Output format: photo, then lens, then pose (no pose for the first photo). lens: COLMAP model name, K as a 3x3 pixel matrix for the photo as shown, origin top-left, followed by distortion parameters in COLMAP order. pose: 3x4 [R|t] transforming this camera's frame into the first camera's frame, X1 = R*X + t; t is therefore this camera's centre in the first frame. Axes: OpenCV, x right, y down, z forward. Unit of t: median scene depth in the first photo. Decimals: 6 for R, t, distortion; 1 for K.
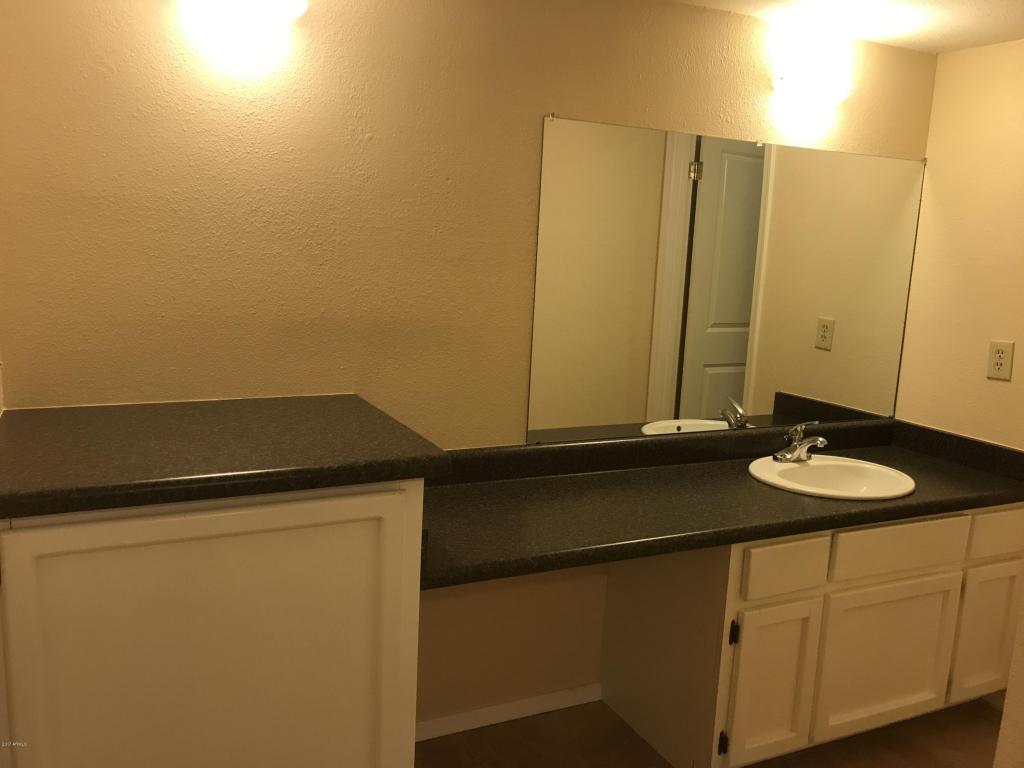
lens RADIAL K [[854.0, 0, 480.0], [0, 854.0, 384.2], [0, 0, 1]] dist [0.056010, -0.007353]
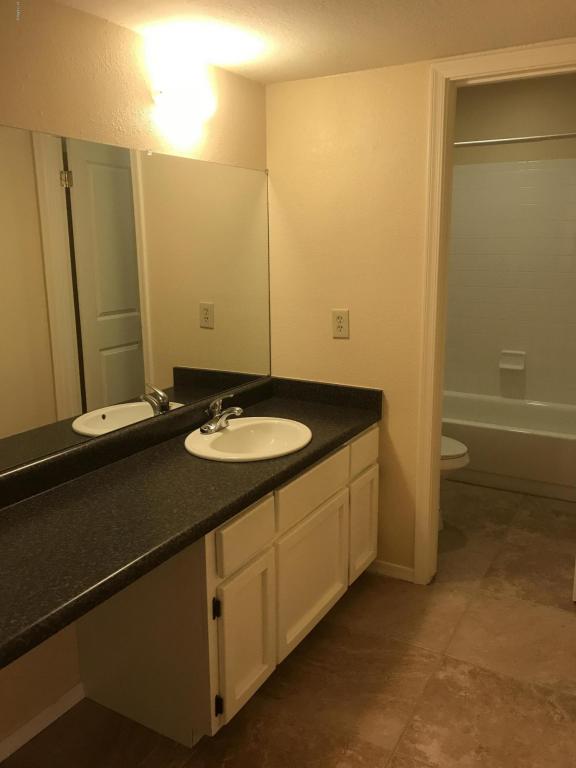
lens RADIAL K [[643.6, 0, 286.9], [0, 643.6, 373.1], [0, 0, 1]] dist [0.065796, -0.094078]
pose [[0.819586, -0.170208, 0.547090, -0.023887], [0.145626, 0.985382, 0.088408, -0.051949], [-0.554140, 0.007212, 0.832392, 0.221068]]
